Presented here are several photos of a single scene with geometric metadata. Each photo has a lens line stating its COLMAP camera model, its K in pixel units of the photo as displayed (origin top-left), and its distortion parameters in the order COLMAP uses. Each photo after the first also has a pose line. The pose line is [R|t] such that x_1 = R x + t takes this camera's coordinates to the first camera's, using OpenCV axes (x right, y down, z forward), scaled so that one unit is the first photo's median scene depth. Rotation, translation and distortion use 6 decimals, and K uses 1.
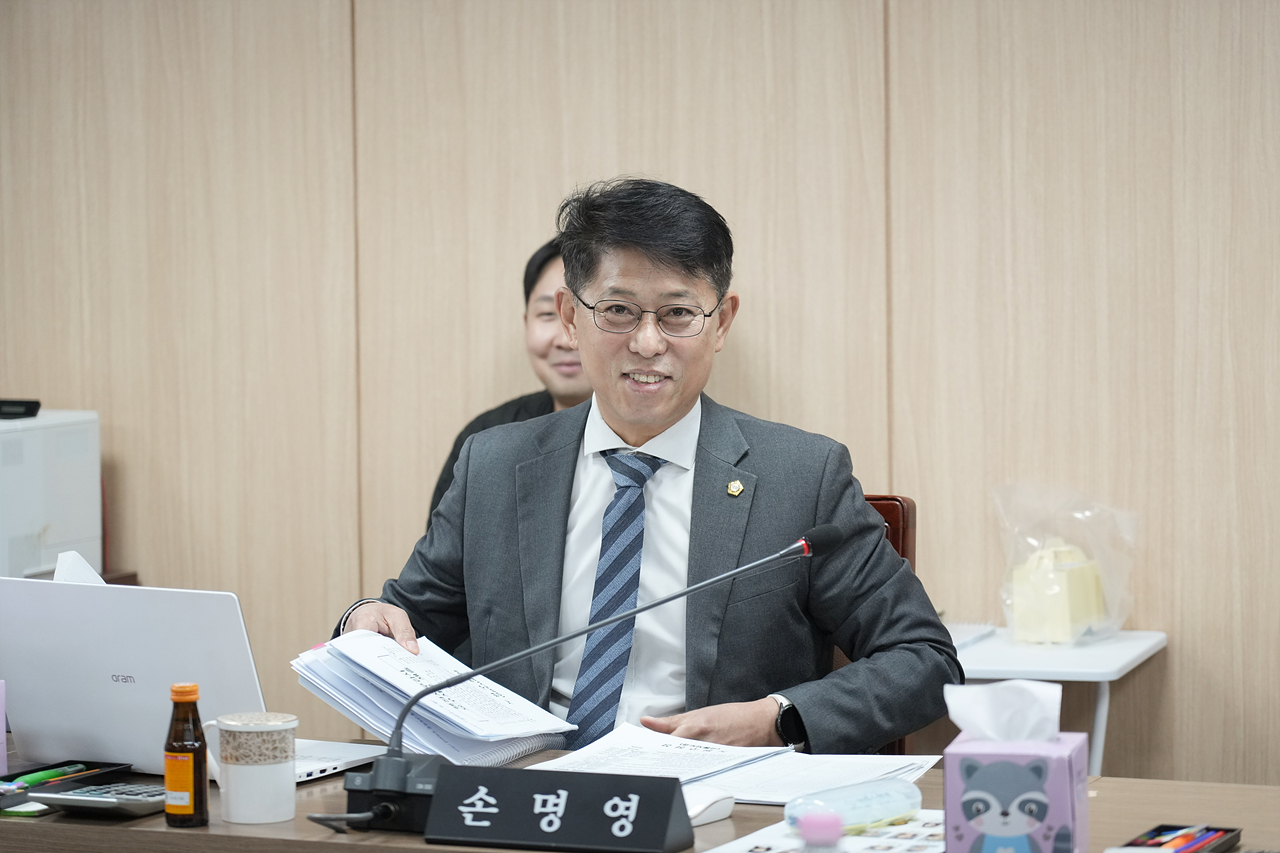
lens RADIAL K [[3871.6, 0, 639.1], [0, 3871.6, 425.8], [0, 0, 1]] dist [0.044341, 0.000000]
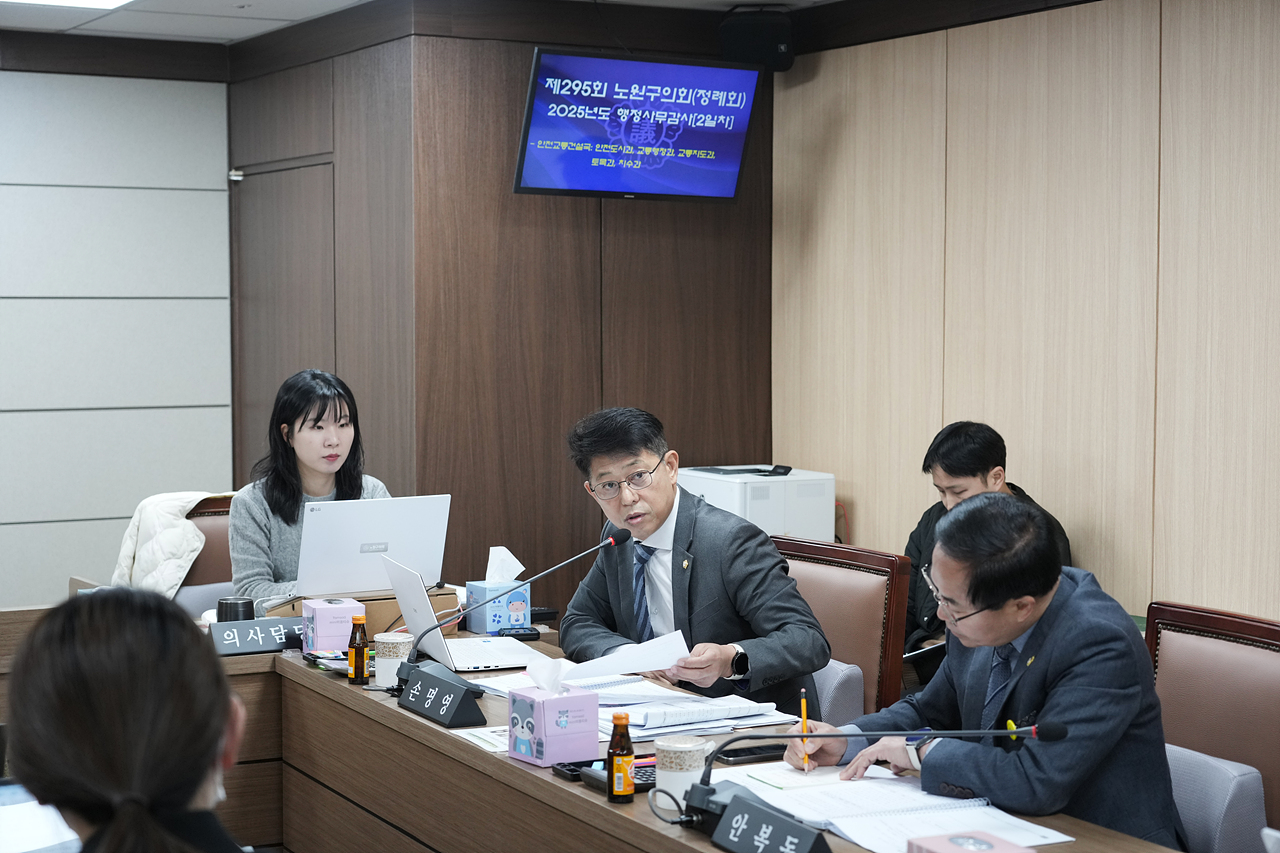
lens RADIAL K [[2139.5, 0, 643.8], [0, 2139.5, 420.5], [0, 0, 1]] dist [0.064185, 0.000000]
pose [[0.776792, 0.047669, -0.627951, 0.706838], [-0.053031, 0.998541, 0.010201, -0.056578], [0.627521, 0.025377, 0.778186, 0.195009]]
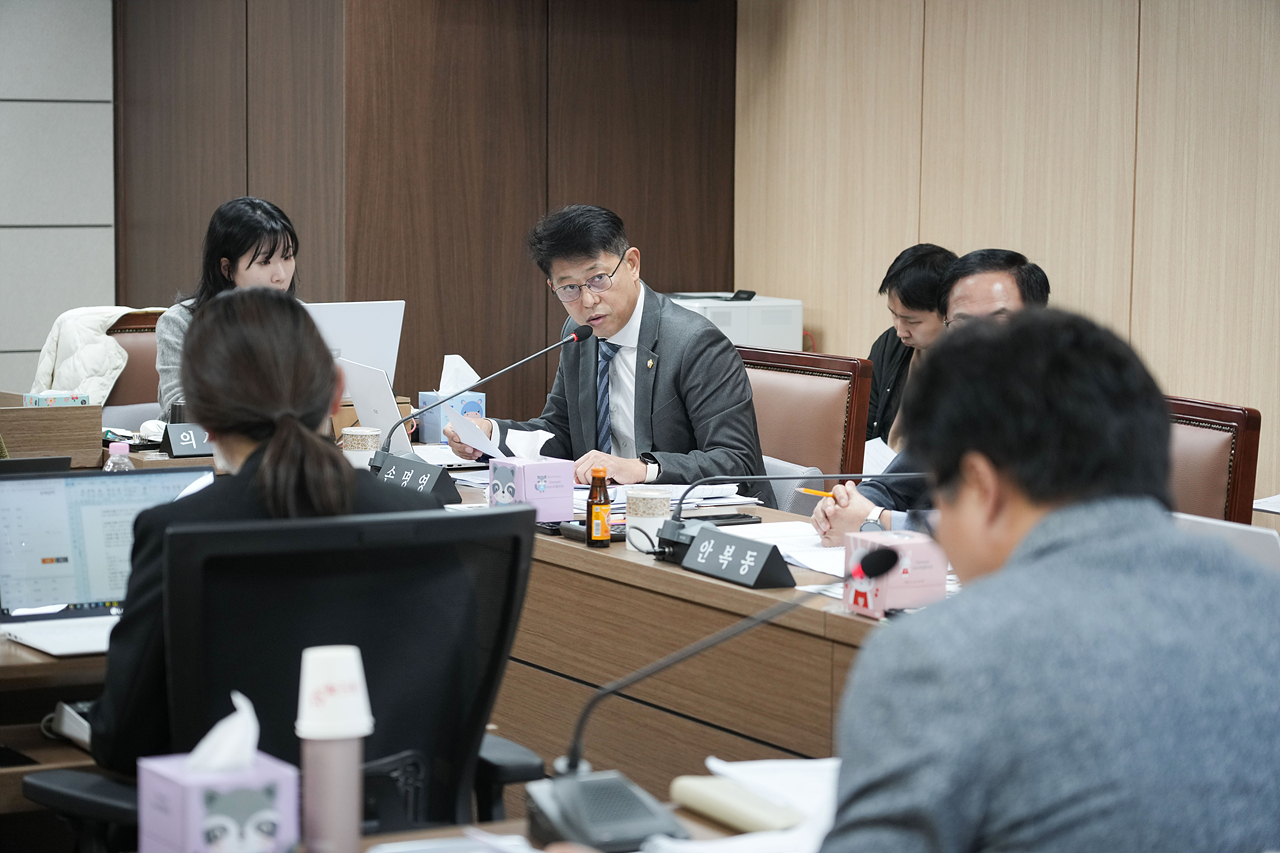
lens RADIAL K [[3036.3, 0, 634.7], [0, 3036.3, 427.2], [0, 0, 1]] dist [0.020571, 0.000000]
pose [[0.794068, 0.080575, -0.602465, 0.991109], [-0.062740, 0.996746, 0.050615, -0.017814], [0.604583, -0.002393, 0.796539, -0.205967]]
